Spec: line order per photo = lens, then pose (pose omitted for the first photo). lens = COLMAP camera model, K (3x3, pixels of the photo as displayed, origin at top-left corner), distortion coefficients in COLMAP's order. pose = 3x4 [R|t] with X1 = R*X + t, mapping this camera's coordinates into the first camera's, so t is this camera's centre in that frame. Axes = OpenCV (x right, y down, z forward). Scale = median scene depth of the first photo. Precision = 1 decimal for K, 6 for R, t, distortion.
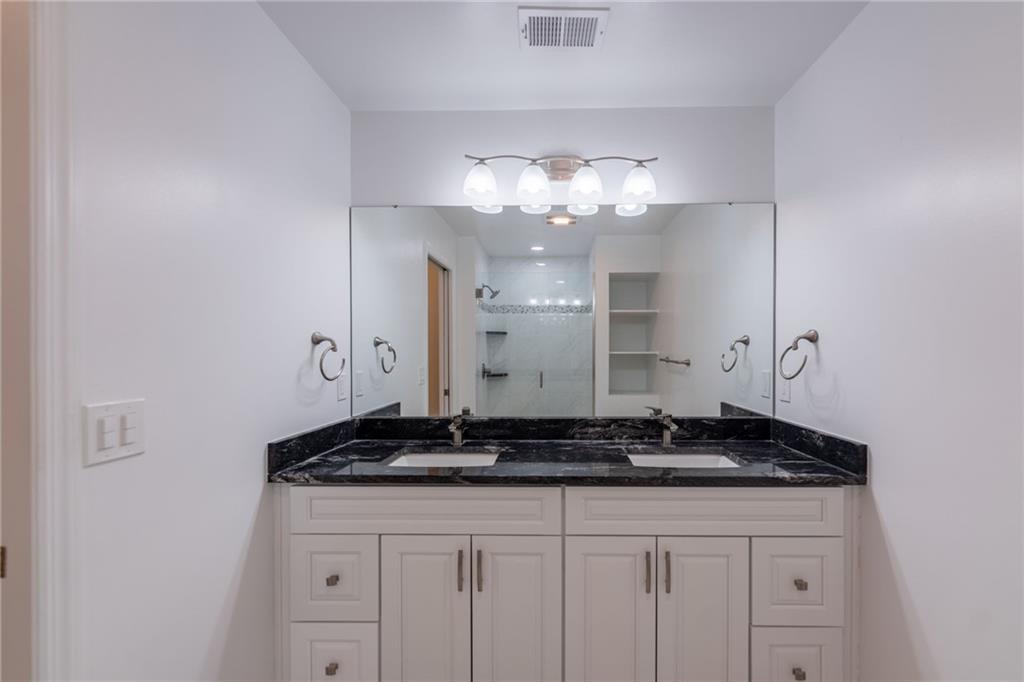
lens RADIAL K [[417.7, 0, 513.3], [0, 417.7, 356.1], [0, 0, 1]] dist [-0.012914, 0.000095]
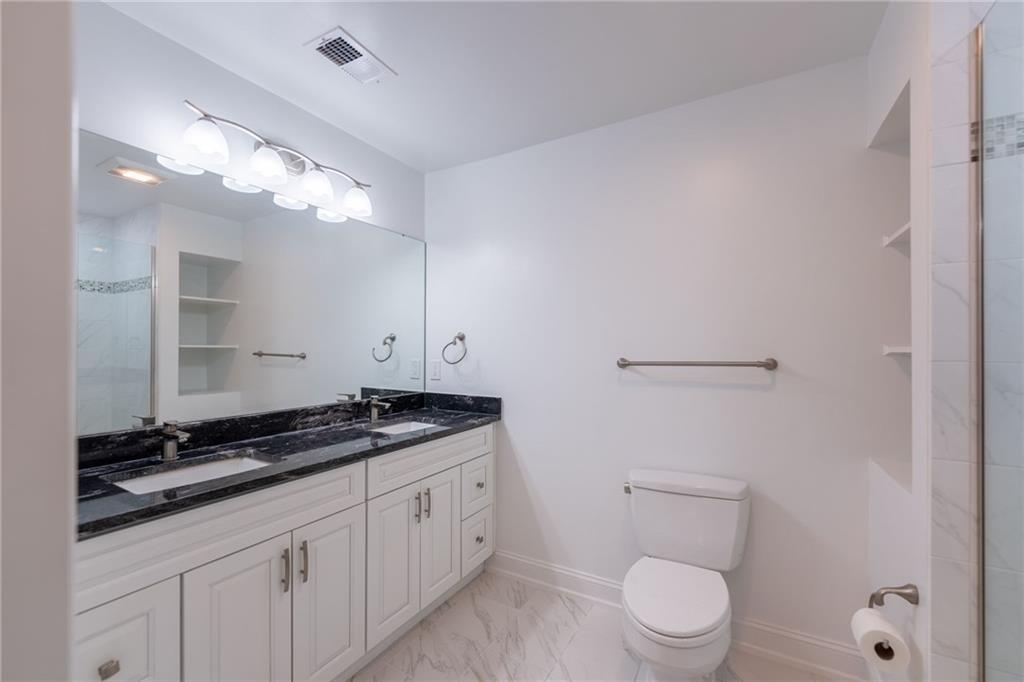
lens RADIAL K [[421.1, 0, 513.2], [0, 421.1, 345.5], [0, 0, 1]] dist [-0.001057, -0.000423]
pose [[0.481293, 0.009605, 0.876507, -0.502907], [0.002114, 0.999924, -0.012118, 0.005823], [-0.876557, 0.007685, 0.481236, 0.038762]]
